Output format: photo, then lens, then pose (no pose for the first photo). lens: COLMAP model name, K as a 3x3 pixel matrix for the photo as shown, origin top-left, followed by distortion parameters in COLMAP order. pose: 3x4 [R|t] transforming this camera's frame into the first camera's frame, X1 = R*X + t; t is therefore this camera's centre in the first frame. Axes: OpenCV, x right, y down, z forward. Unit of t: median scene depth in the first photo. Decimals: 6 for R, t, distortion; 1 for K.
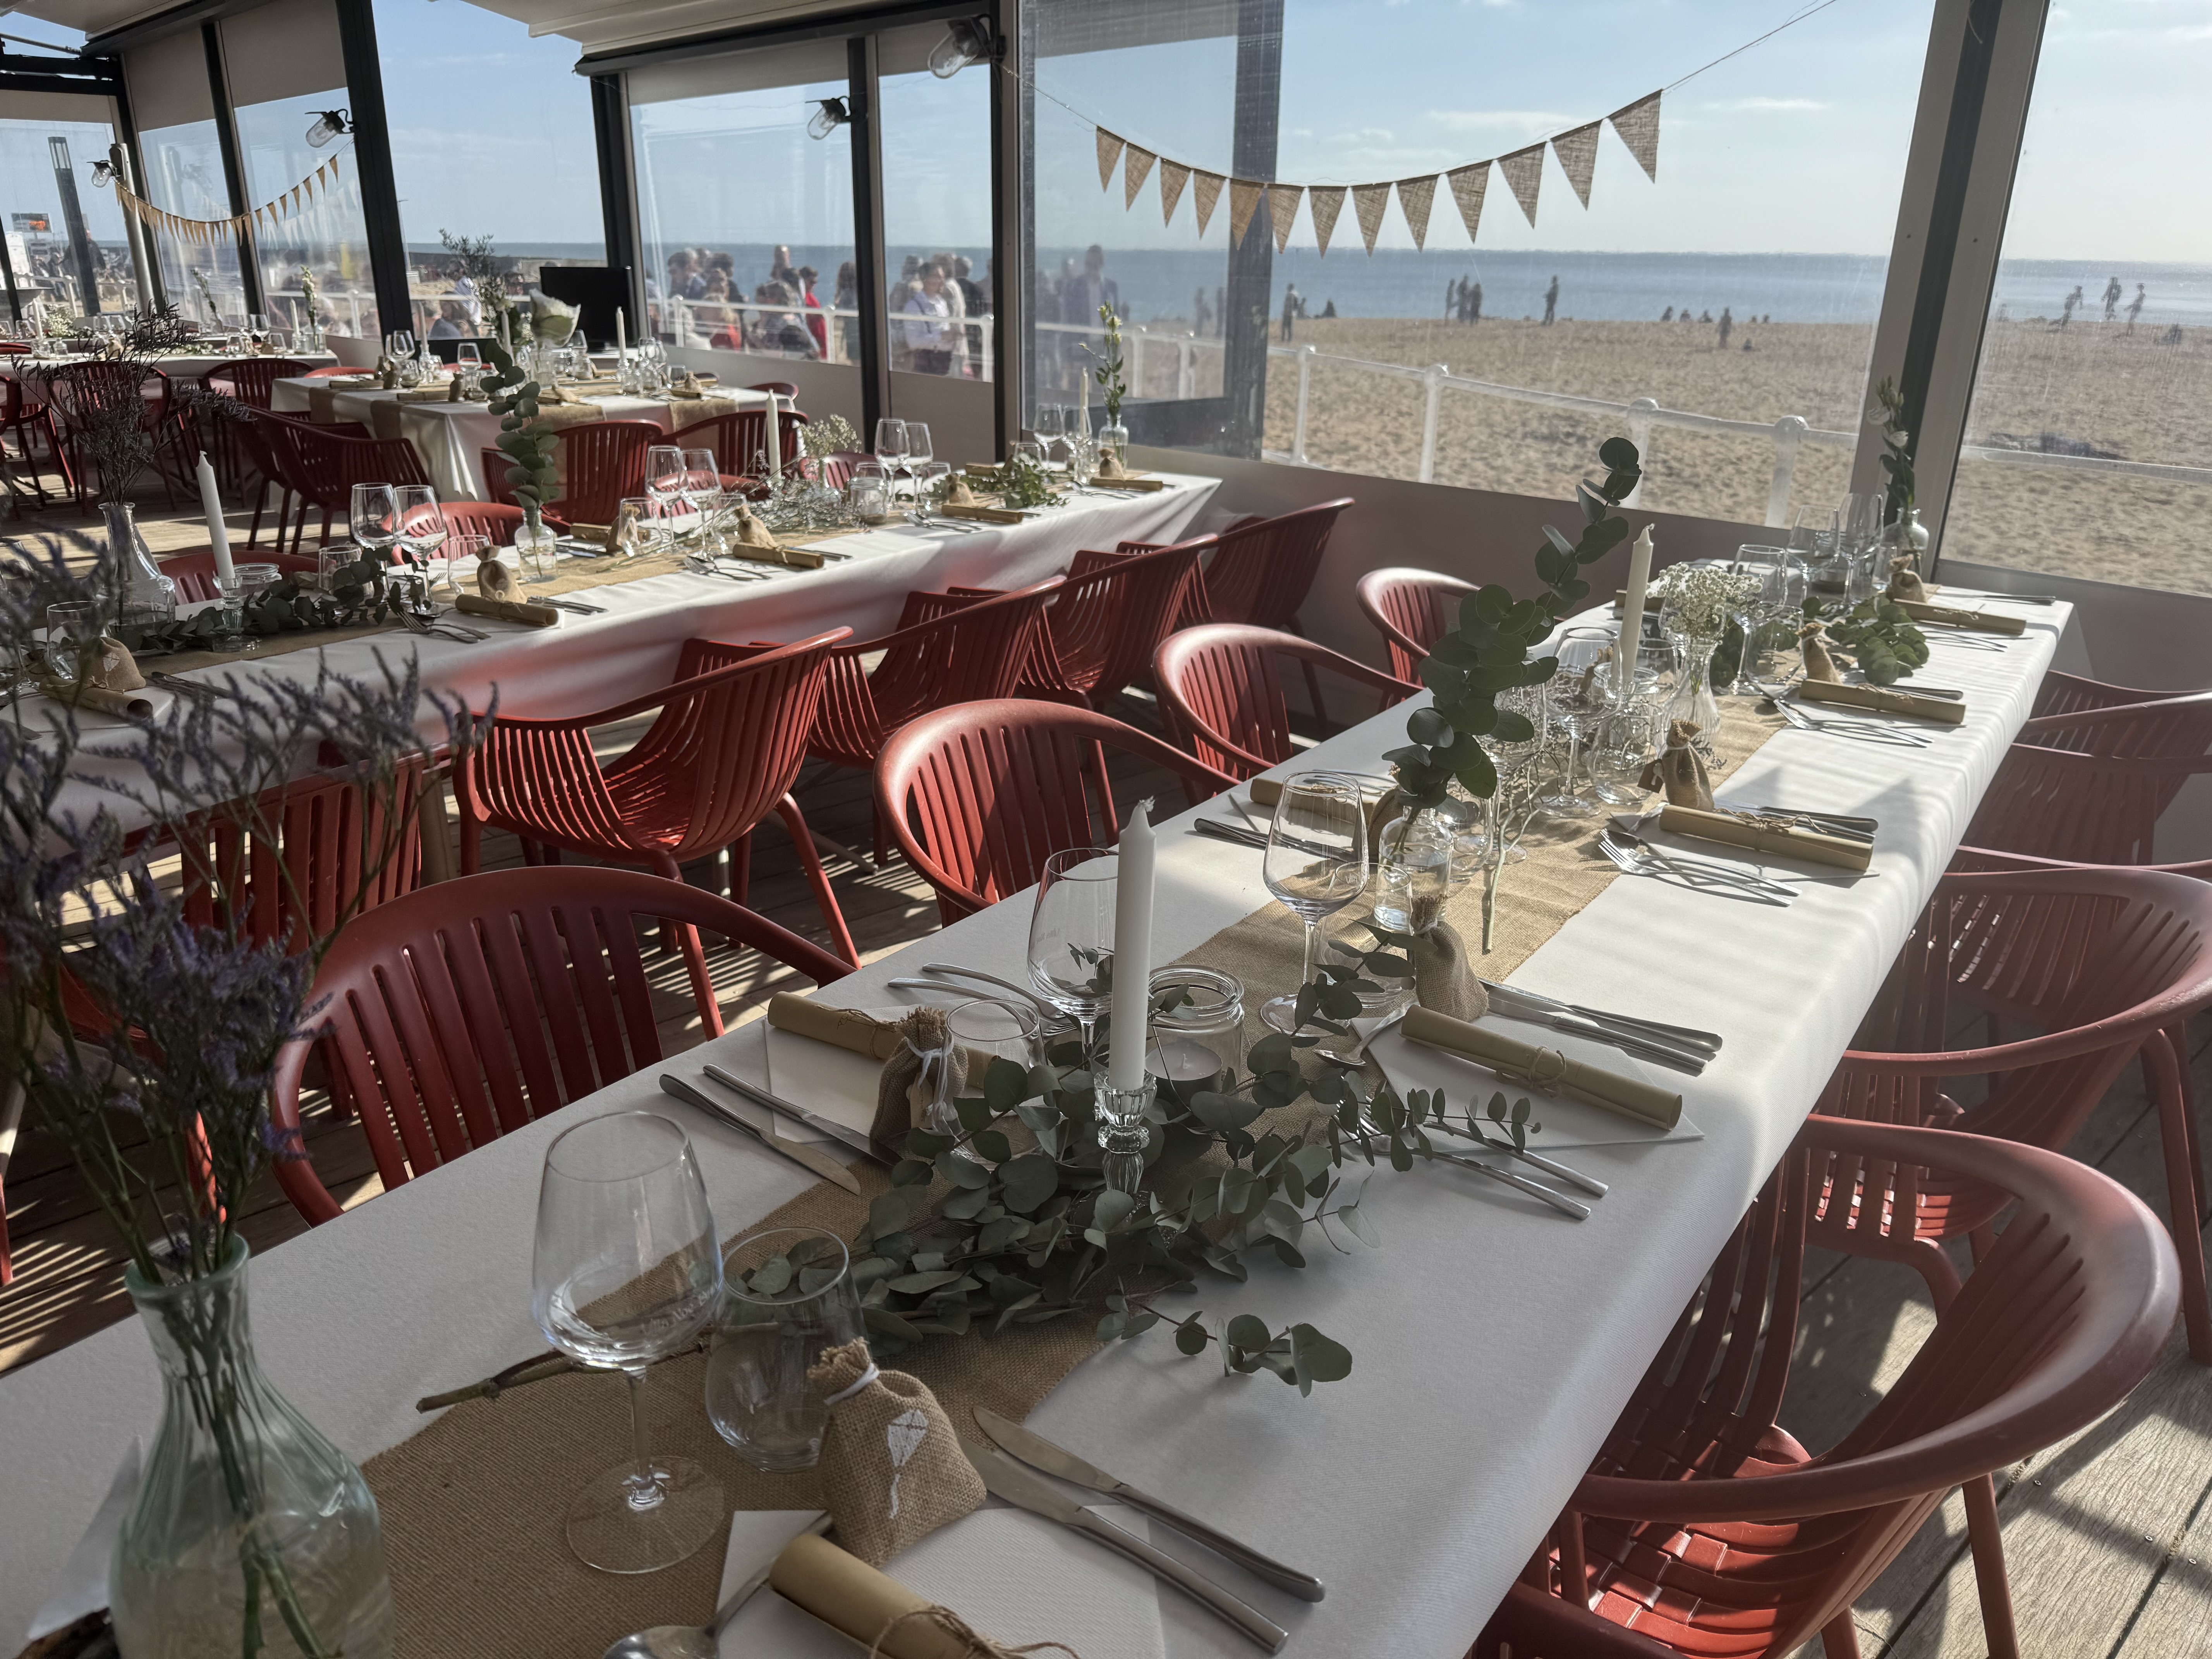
lens RADIAL K [[1548.4, 0, 1114.0], [0, 1548.4, 838.0], [0, 0, 1]] dist [0.025444, -0.036593]
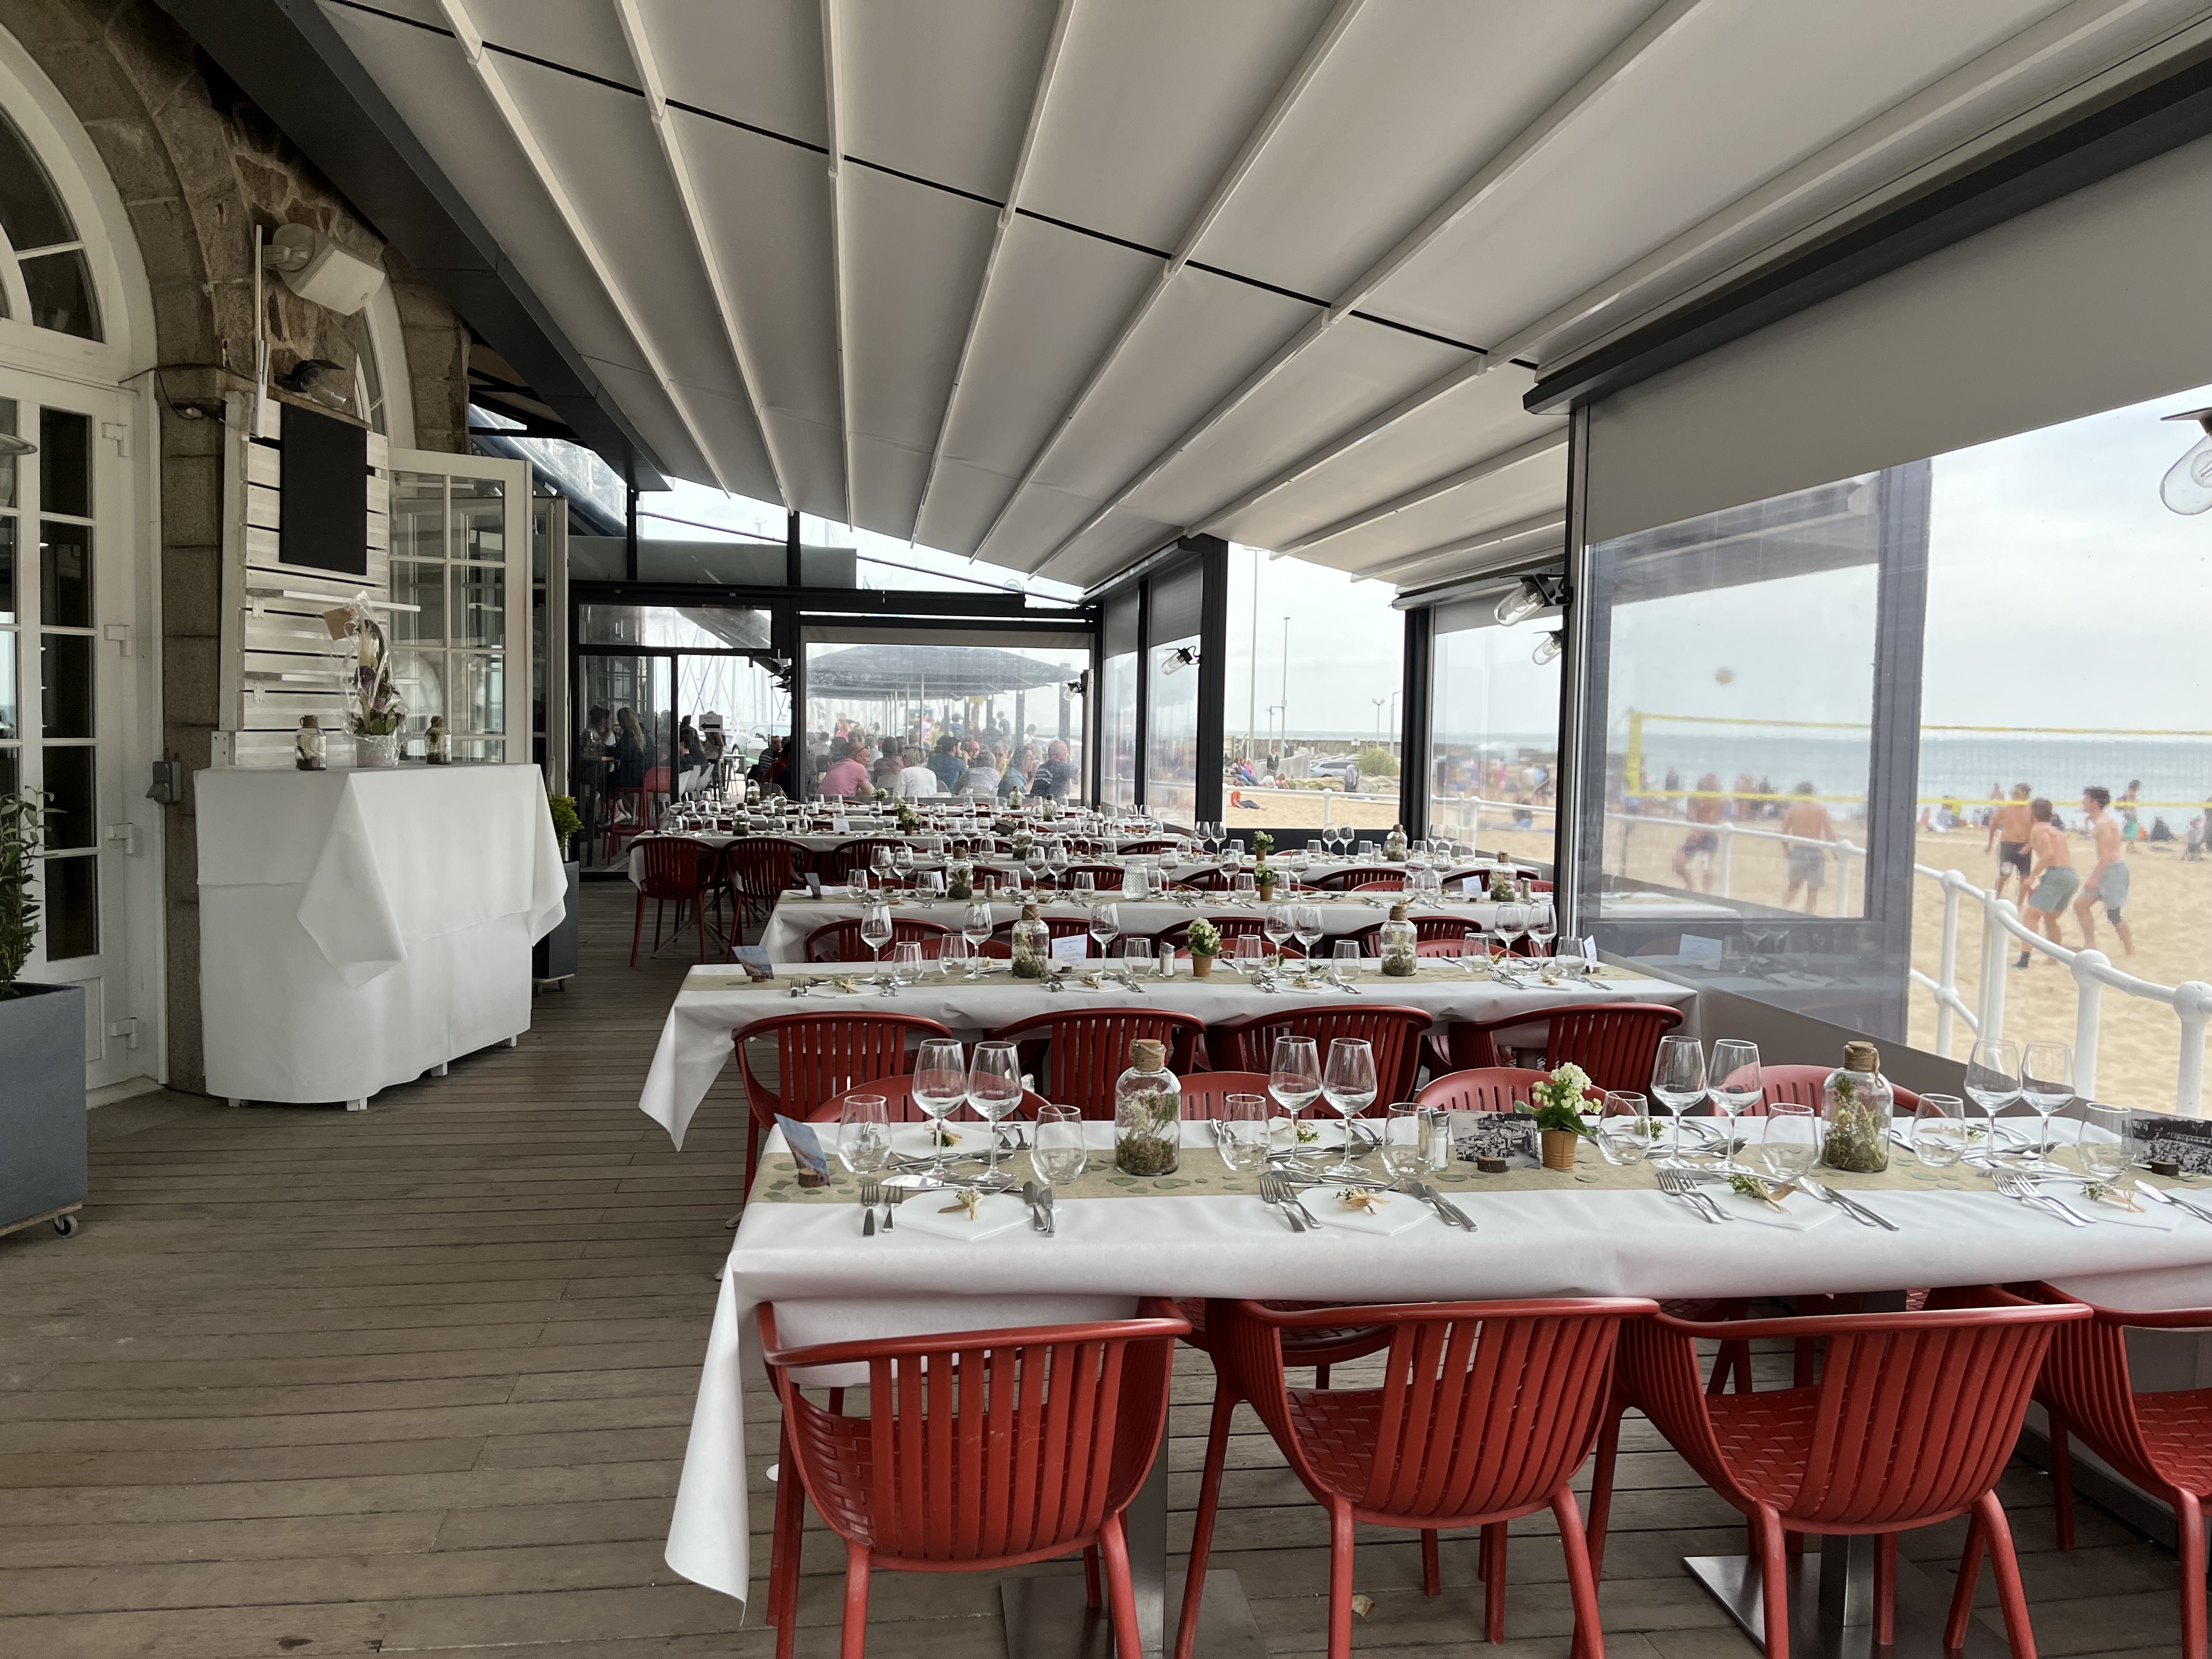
lens RADIAL K [[1658.0, 0, 1109.9], [0, 1658.0, 829.4], [0, 0, 1]] dist [0.049349, -0.091036]
pose [[0.824776, 0.038004, -0.564181, 0.360940], [-0.207674, 0.948372, -0.239714, -0.009864], [0.525943, 0.314876, 0.790087, -0.040315]]
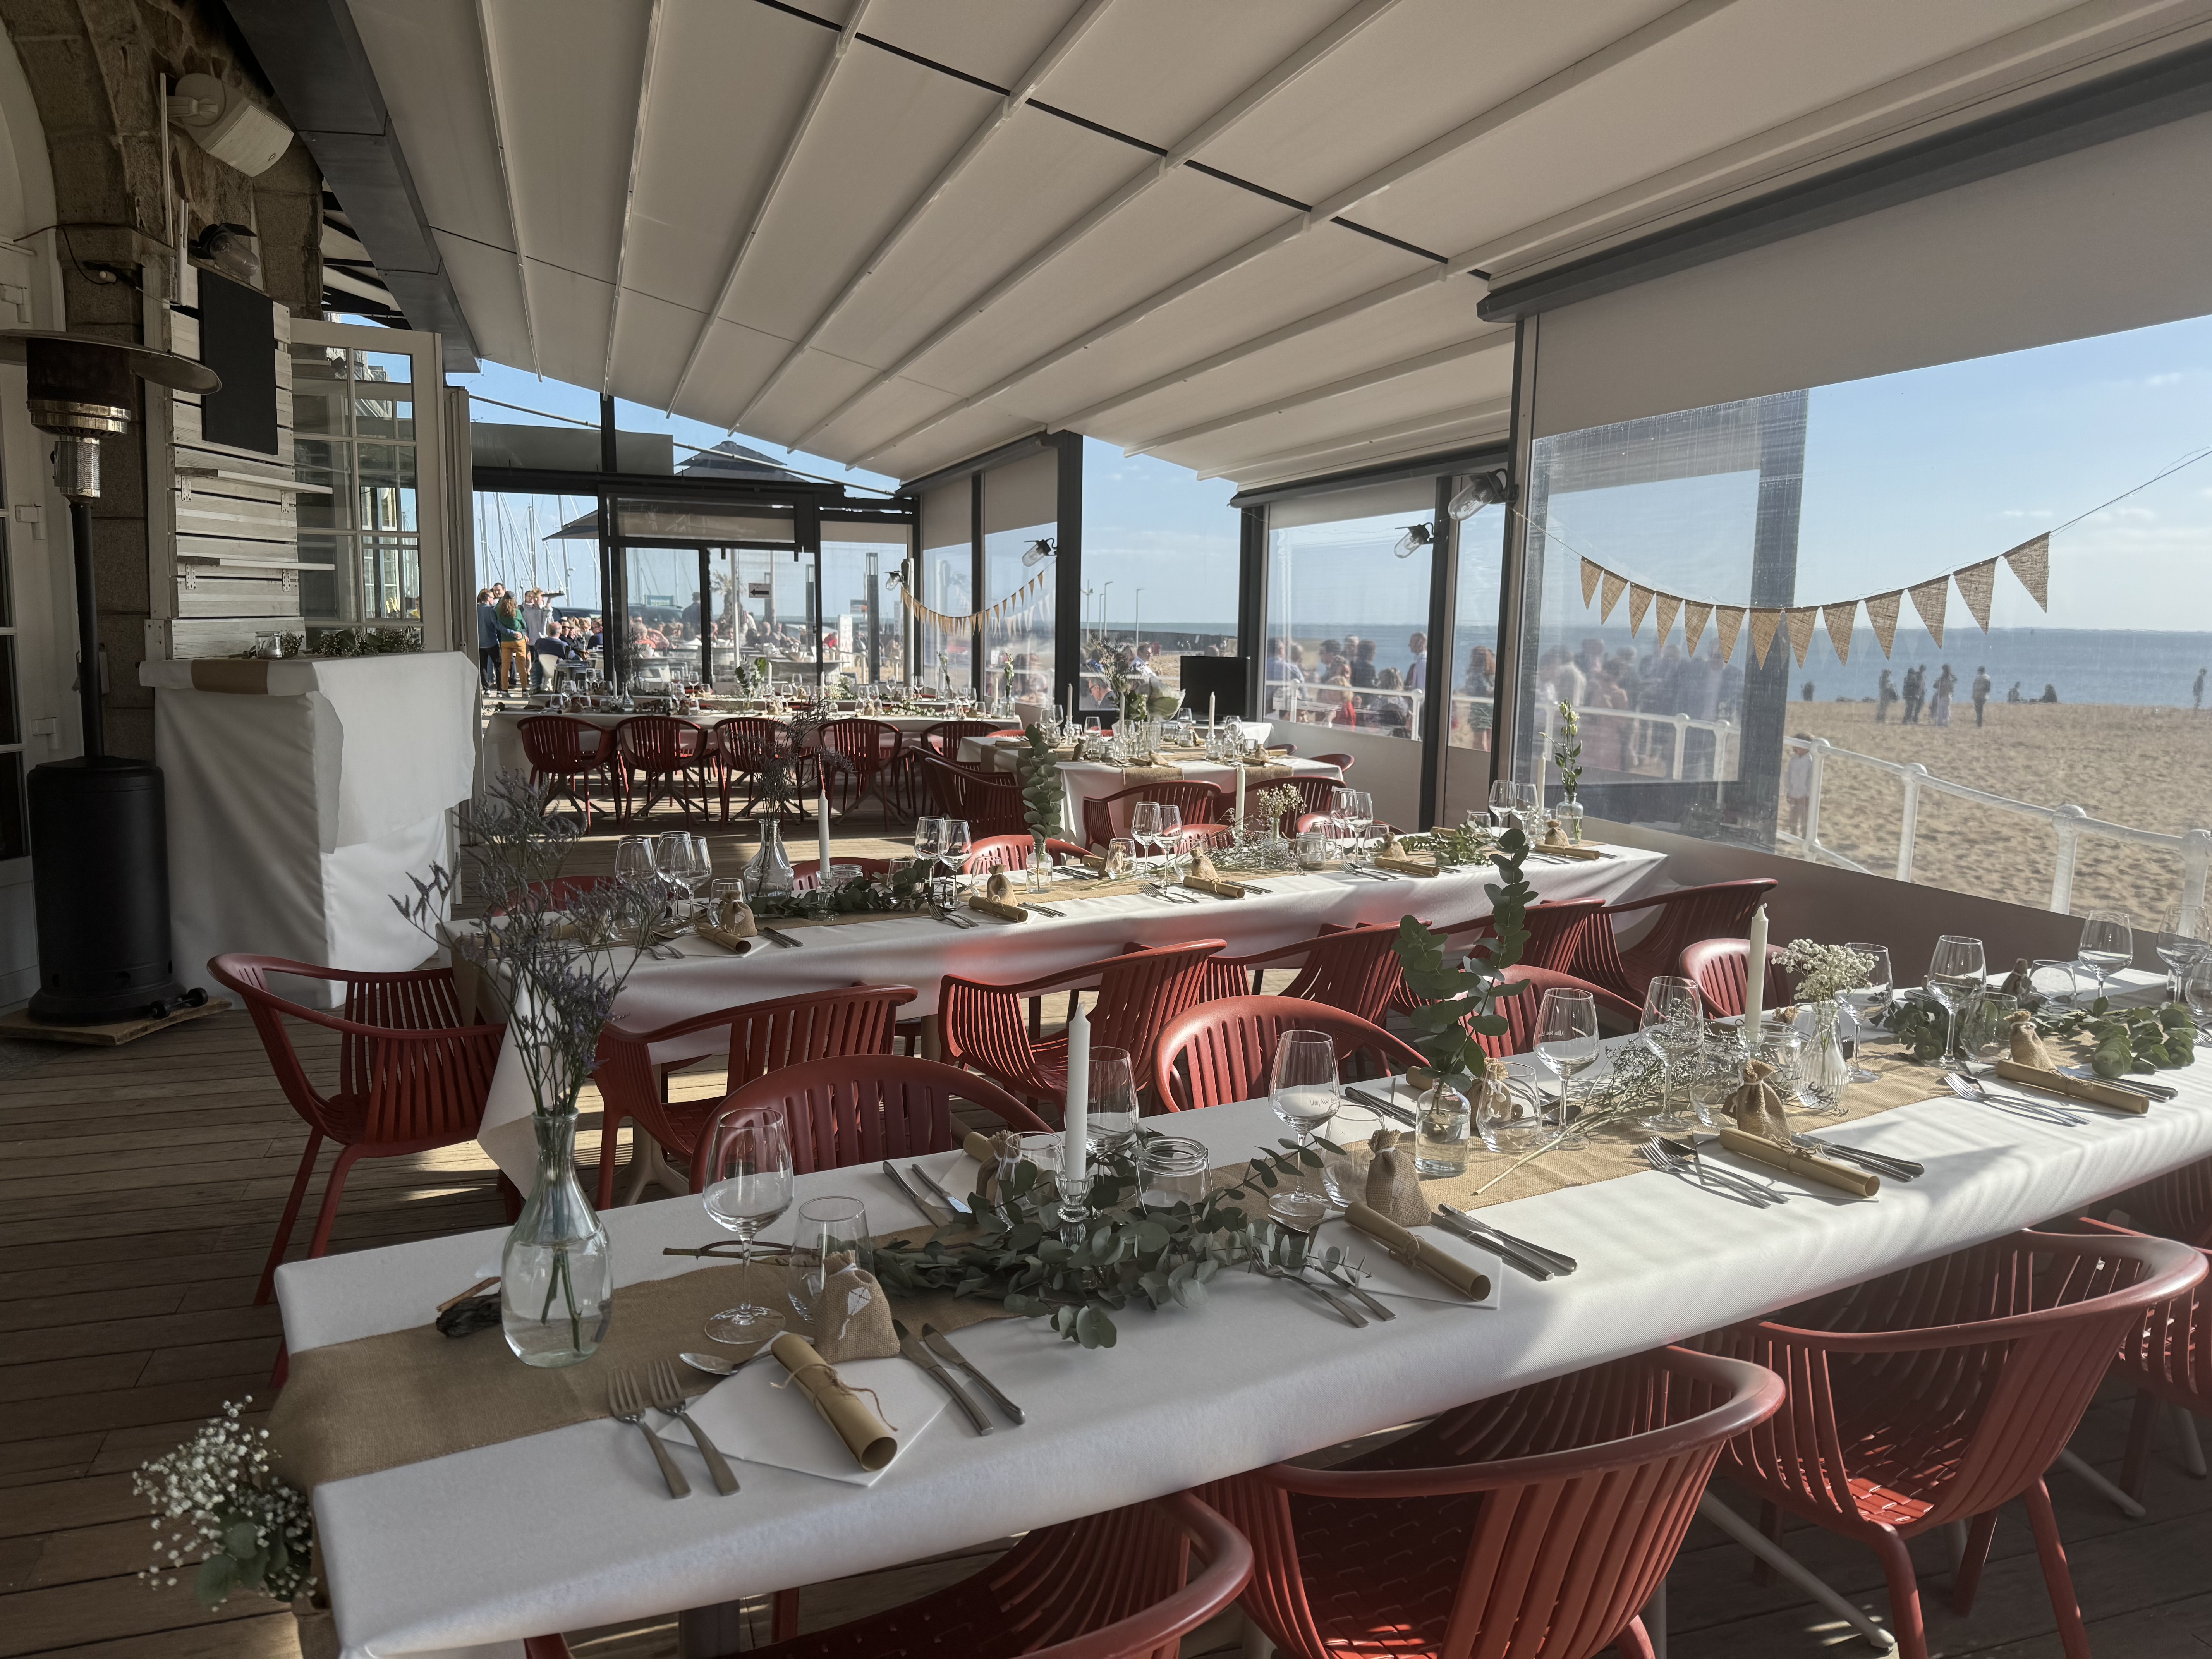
lens RADIAL K [[1548.4, 0, 1113.1], [0, 1548.4, 826.5], [0, 0, 1]] dist [0.025444, -0.036593]
pose [[0.912736, 0.057356, -0.404503, 0.158366], [-0.150067, 0.967952, -0.201367, 0.027472], [0.379990, 0.244497, 0.892092, -0.130688]]
